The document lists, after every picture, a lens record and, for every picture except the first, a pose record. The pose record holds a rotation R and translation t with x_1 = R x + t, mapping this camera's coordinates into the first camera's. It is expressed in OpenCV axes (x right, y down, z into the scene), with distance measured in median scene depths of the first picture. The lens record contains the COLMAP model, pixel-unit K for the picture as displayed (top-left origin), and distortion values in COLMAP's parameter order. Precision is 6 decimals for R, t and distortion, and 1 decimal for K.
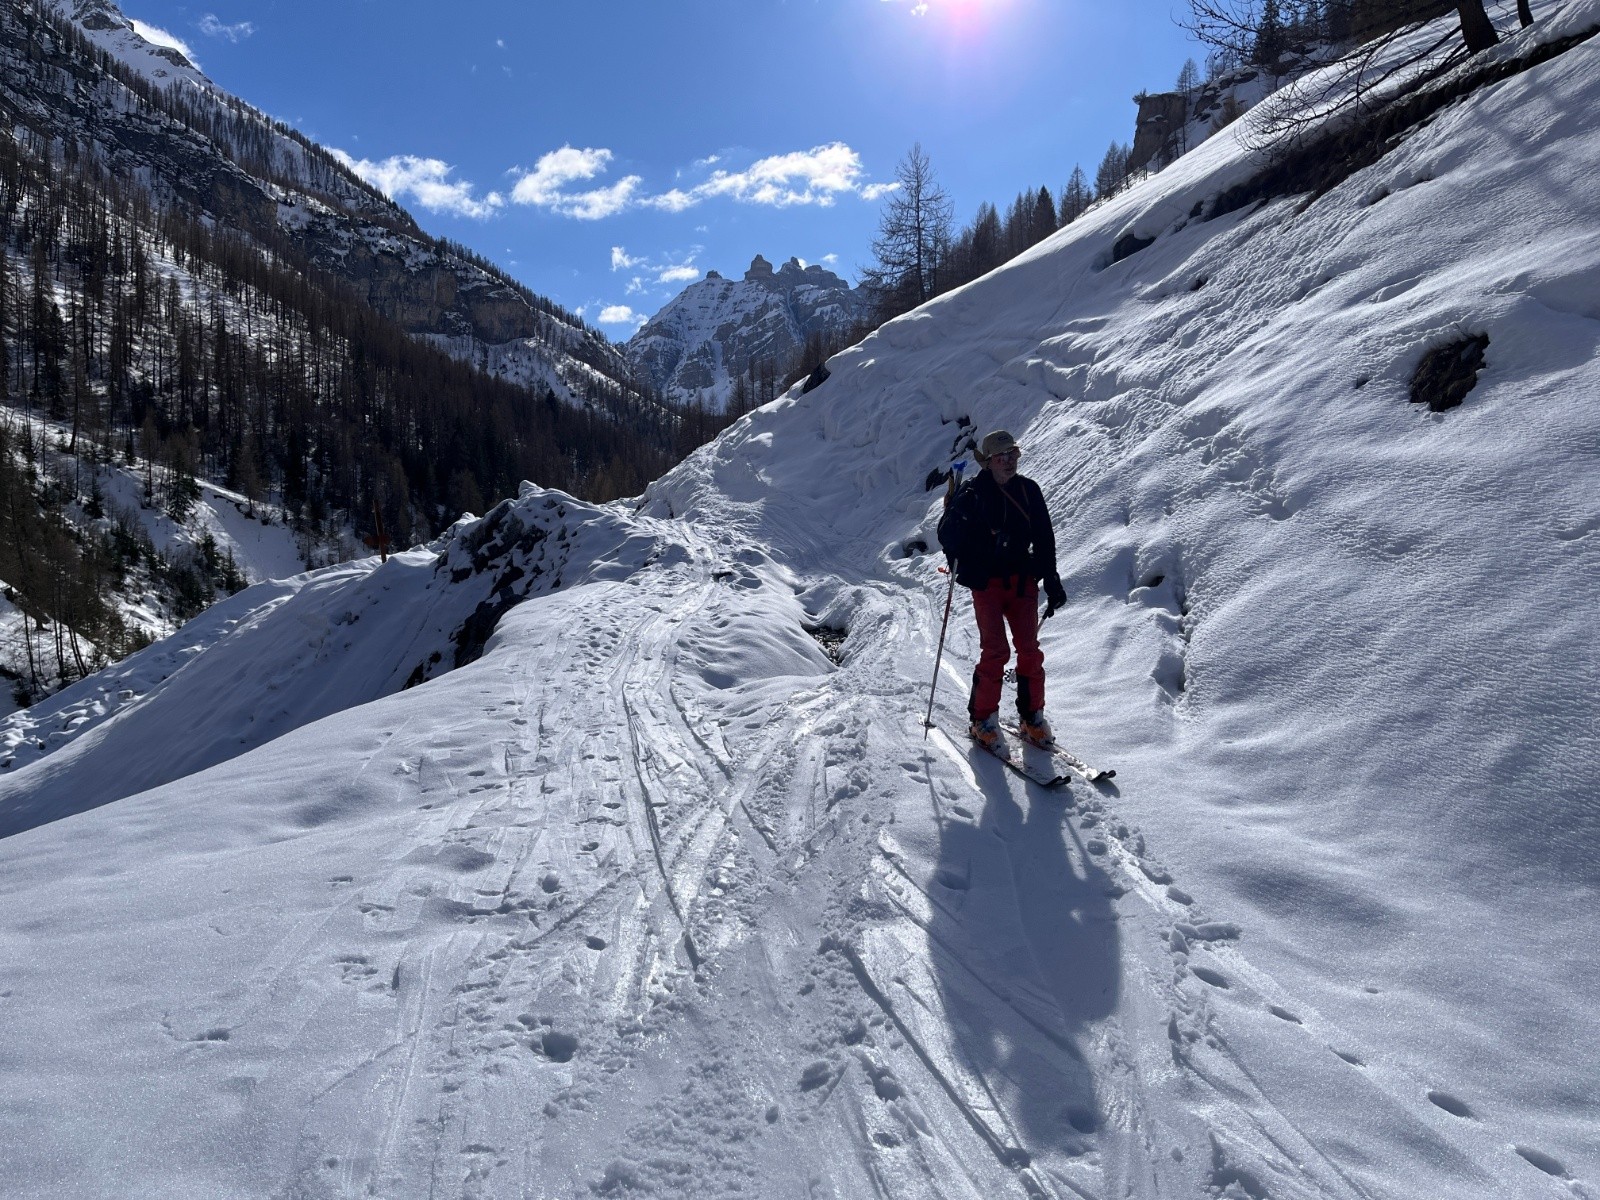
lens RADIAL K [[1255.3, 0, 800.2], [0, 1255.3, 603.5], [0, 0, 1]] dist [0.004682, 0.002128]
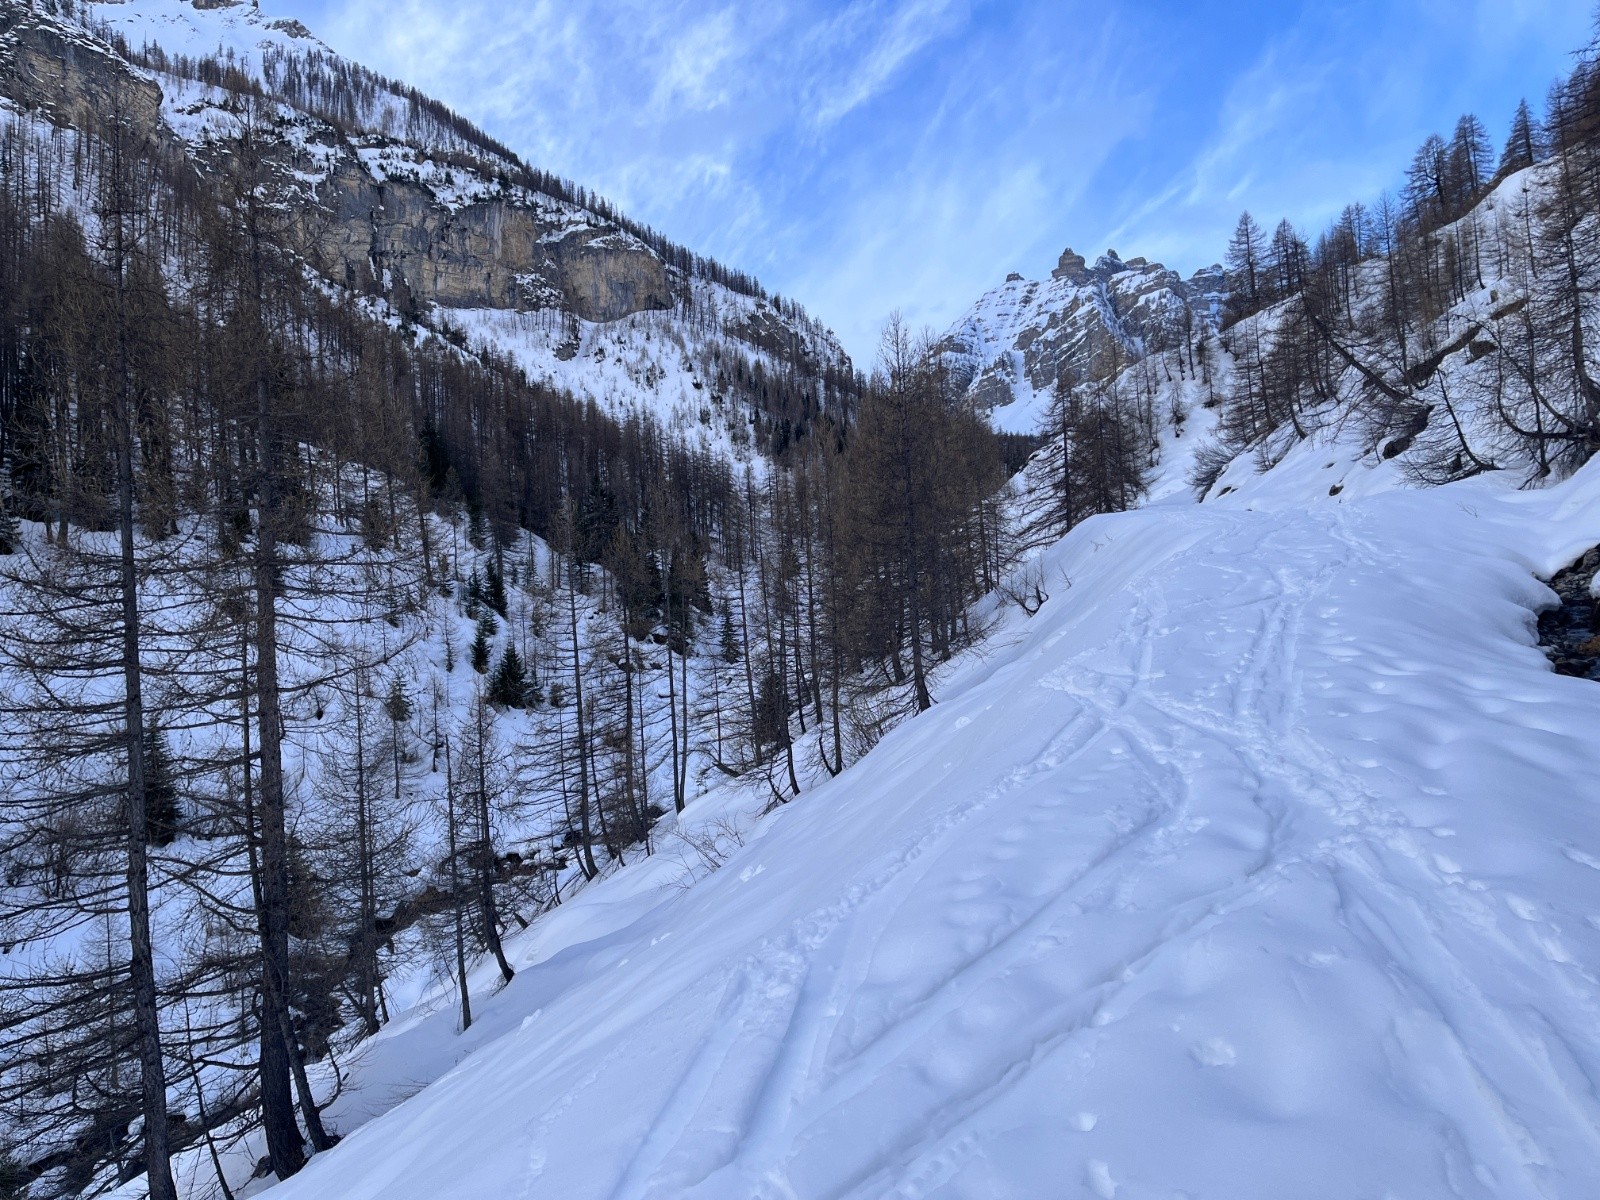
lens RADIAL K [[1255.3, 0, 799.0], [0, 1255.3, 599.3], [0, 0, 1]] dist [0.004682, 0.002128]
pose [[0.964924, -0.038009, -0.259764, 0.003817], [0.028811, 0.998819, -0.039126, -0.016799], [0.260945, 0.030269, 0.964879, 0.174984]]
